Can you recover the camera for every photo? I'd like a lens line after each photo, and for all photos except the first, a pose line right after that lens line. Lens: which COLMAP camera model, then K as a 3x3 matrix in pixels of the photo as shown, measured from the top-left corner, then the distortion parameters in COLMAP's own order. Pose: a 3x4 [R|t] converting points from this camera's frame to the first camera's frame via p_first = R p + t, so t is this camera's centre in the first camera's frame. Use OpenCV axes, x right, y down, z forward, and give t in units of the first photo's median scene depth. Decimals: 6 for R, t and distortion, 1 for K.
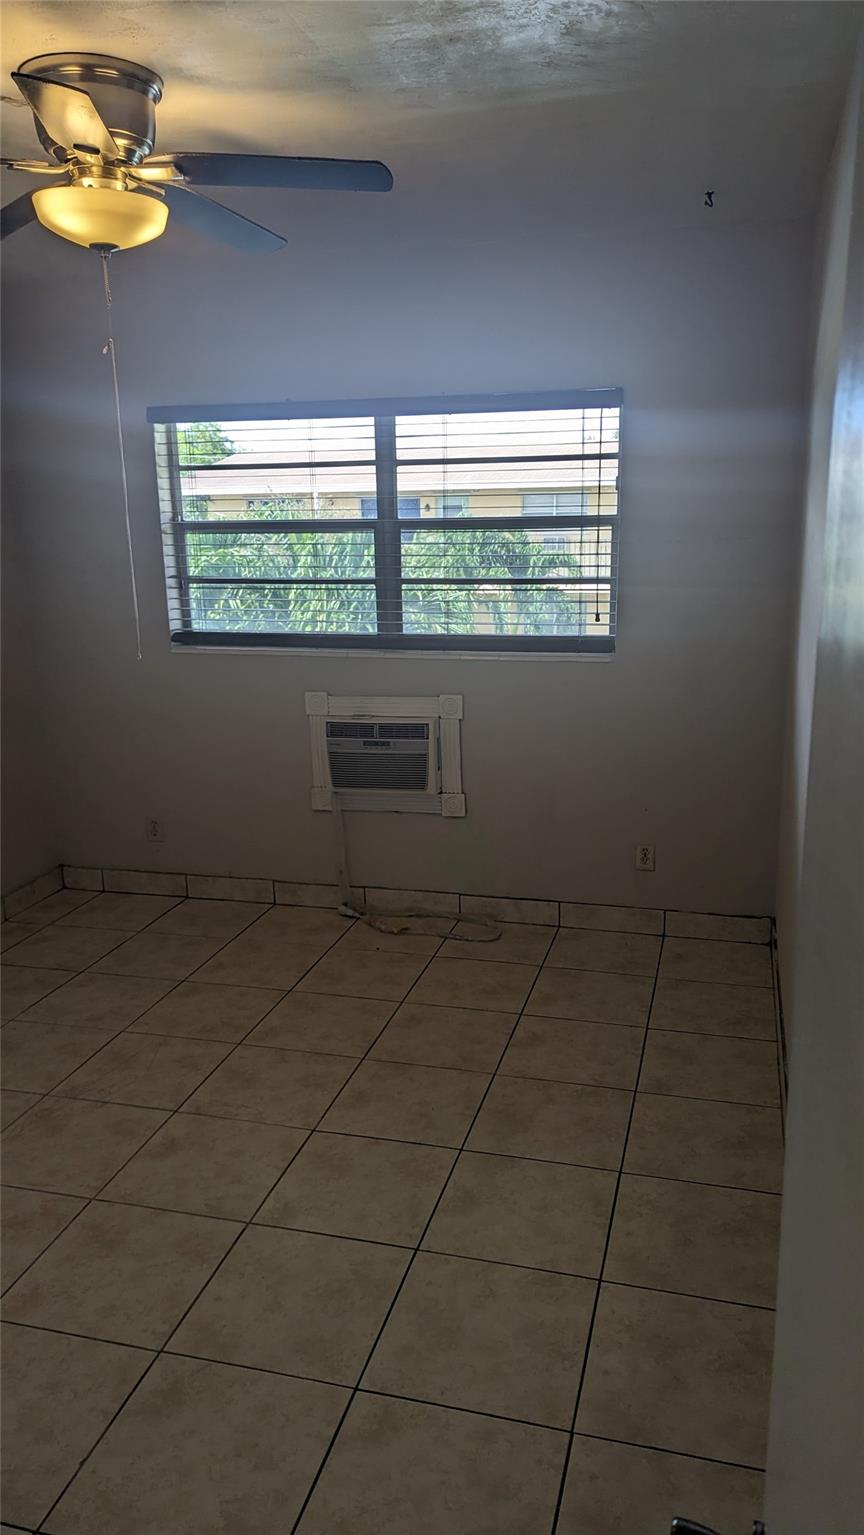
lens RADIAL K [[1098.0, 0, 432.0], [0, 1098.0, 767.5], [0, 0, 1]] dist [0.093519, -0.113892]
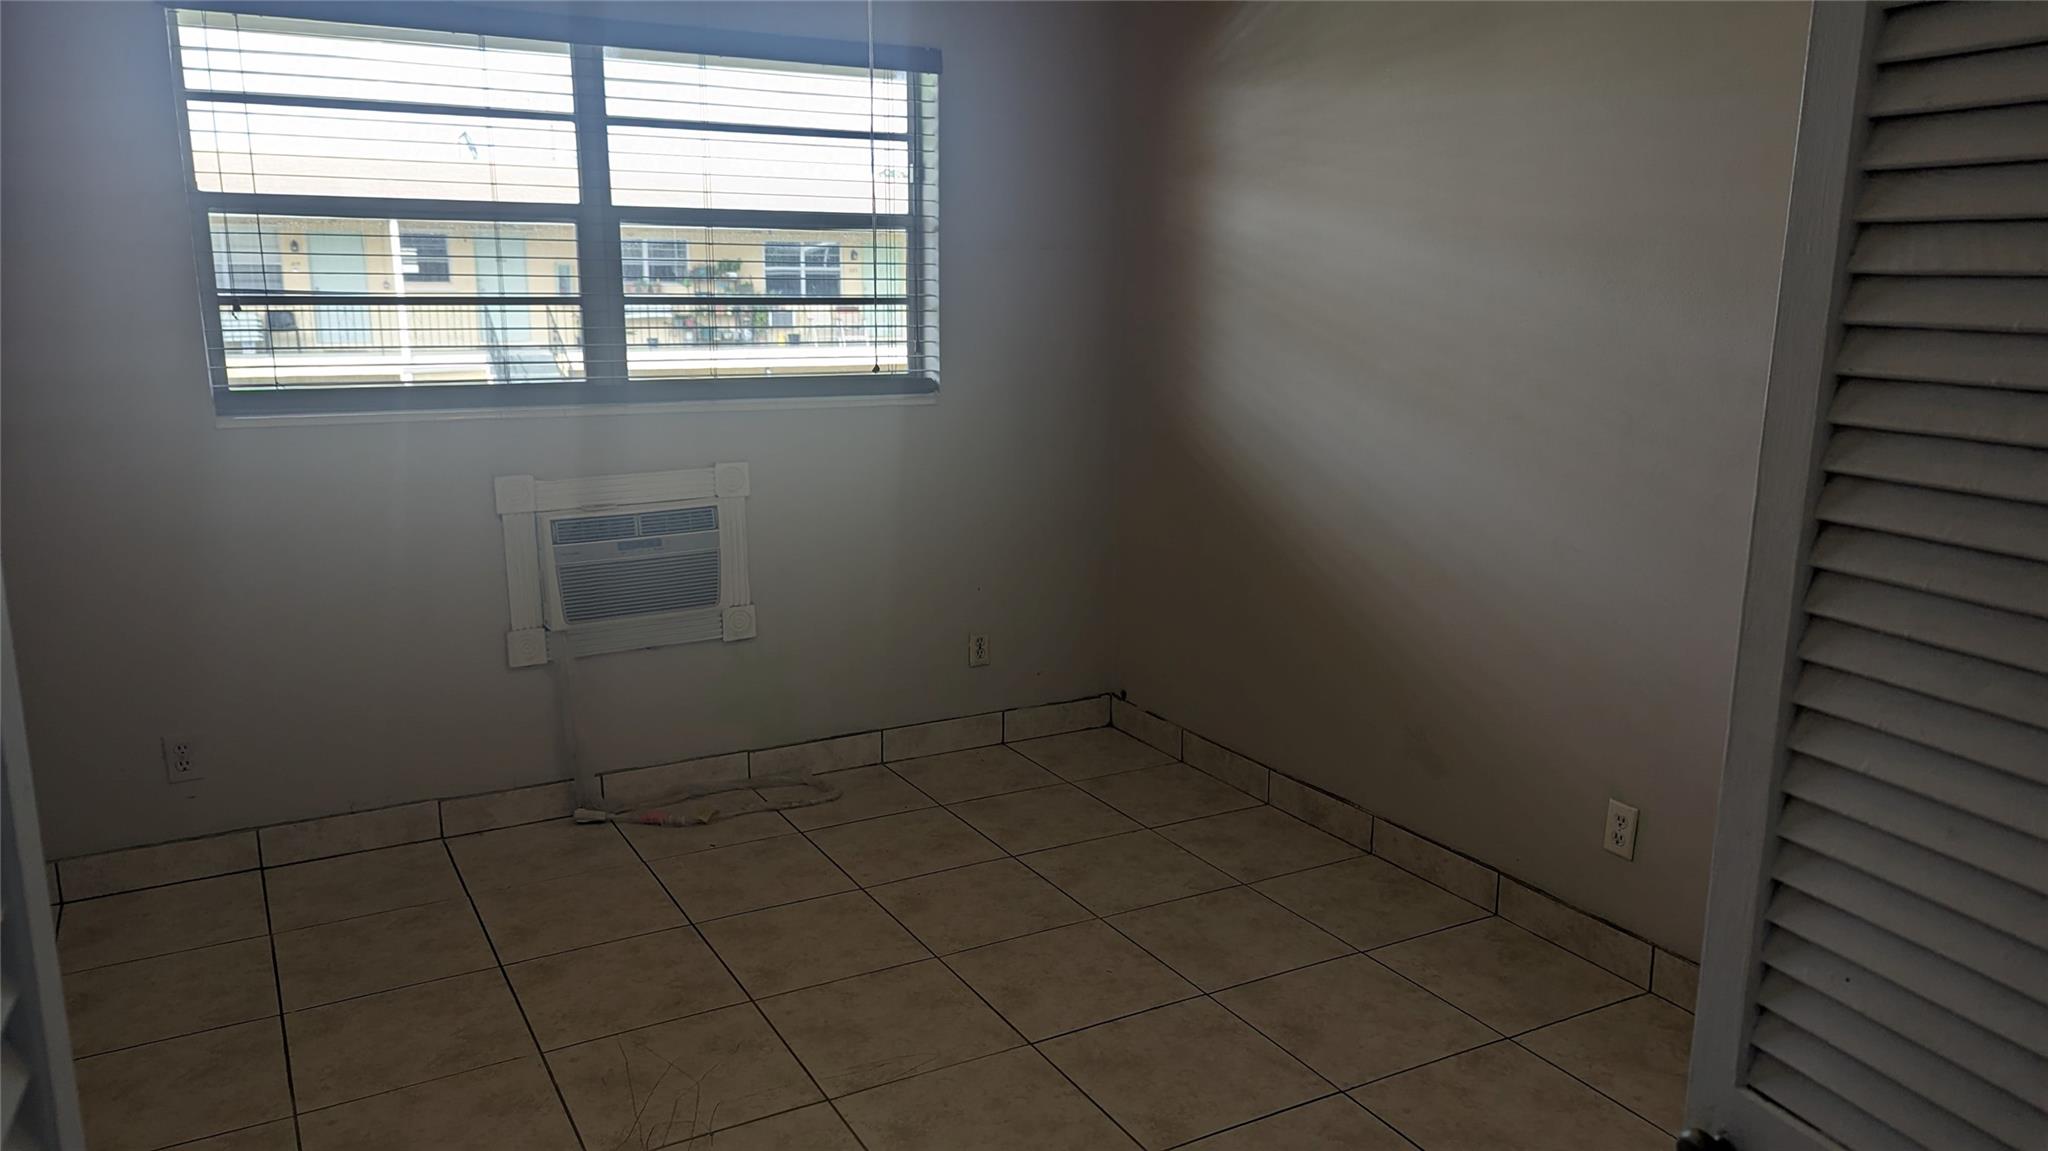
lens RADIAL K [[1465.0, 0, 1017.5], [0, 1465.0, 587.8], [0, 0, 1]] dist [0.093519, -0.113892]
pose [[0.720072, -0.125680, 0.682423, -0.493065], [0.138481, 0.989705, 0.036150, 0.003282], [-0.679941, 0.068472, 0.730063, 0.205509]]
